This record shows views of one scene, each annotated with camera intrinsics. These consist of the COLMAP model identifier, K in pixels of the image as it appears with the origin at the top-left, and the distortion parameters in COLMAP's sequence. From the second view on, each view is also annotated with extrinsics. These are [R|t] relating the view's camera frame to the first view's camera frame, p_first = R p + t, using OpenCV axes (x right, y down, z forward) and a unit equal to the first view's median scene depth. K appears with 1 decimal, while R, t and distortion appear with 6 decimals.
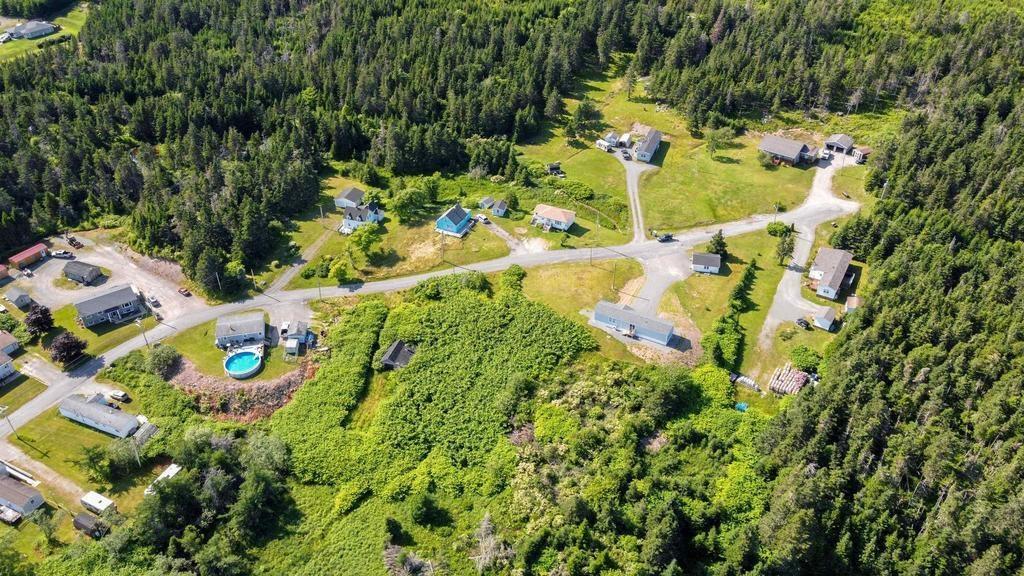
lens RADIAL K [[784.9, 0, 511.1], [0, 784.9, 287.1], [0, 0, 1]] dist [-0.004182, 0.038057]
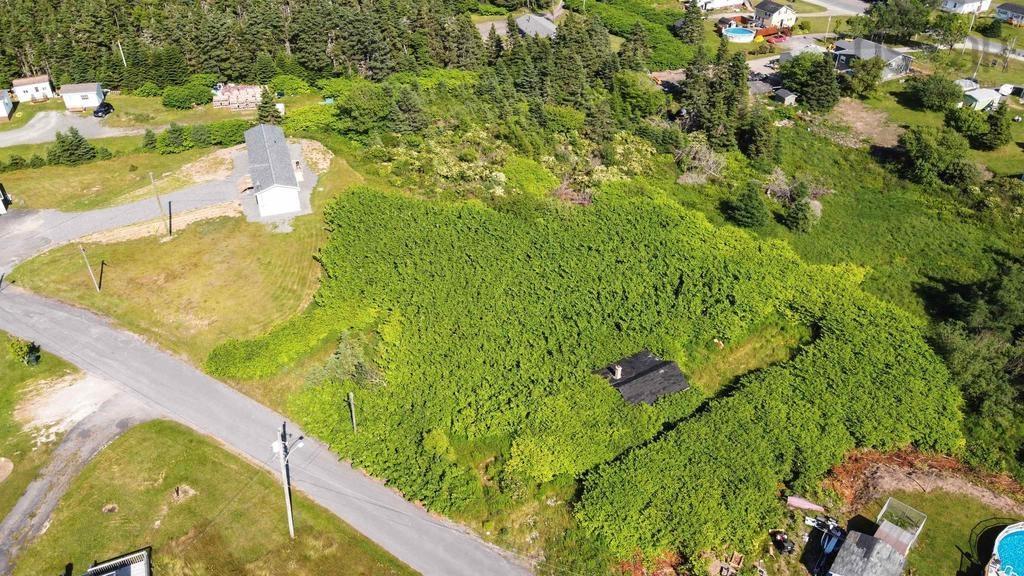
lens RADIAL K [[784.9, 0, 514.9], [0, 784.9, 277.2], [0, 0, 1]] dist [-0.004182, 0.038057]
pose [[-0.752394, -0.378695, 0.538975, -0.278463], [0.375417, 0.425809, 0.823255, -0.290068], [-0.541263, 0.821752, -0.178208, 0.988254]]
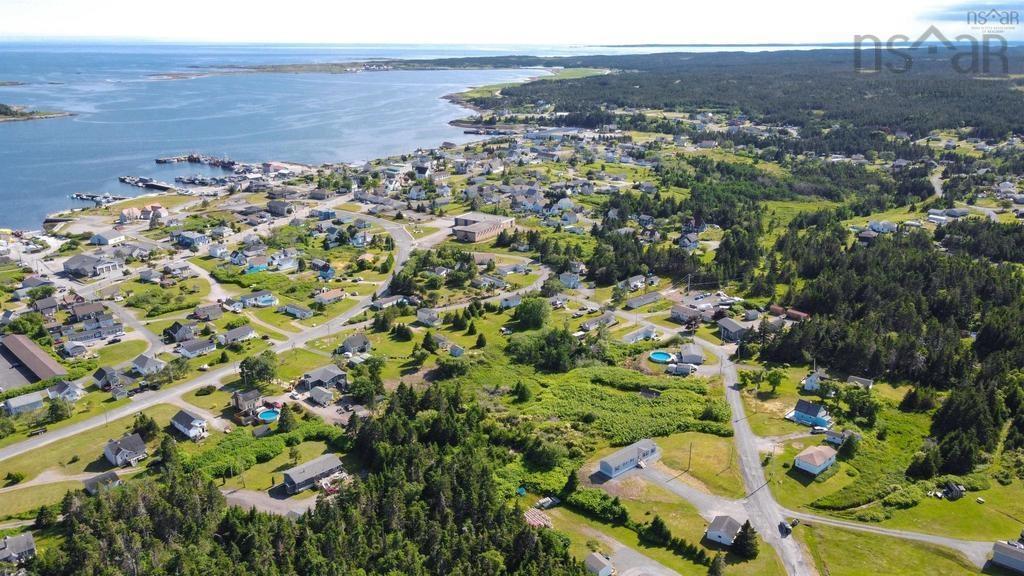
lens RADIAL K [[784.9, 0, 507.2], [0, 784.9, 280.9], [0, 0, 1]] dist [-0.004182, 0.038057]
pose [[-0.356780, 0.276658, -0.892283, 1.101511], [-0.535395, 0.722162, 0.437989, -0.519307], [0.765546, 0.633990, -0.109532, 0.761842]]
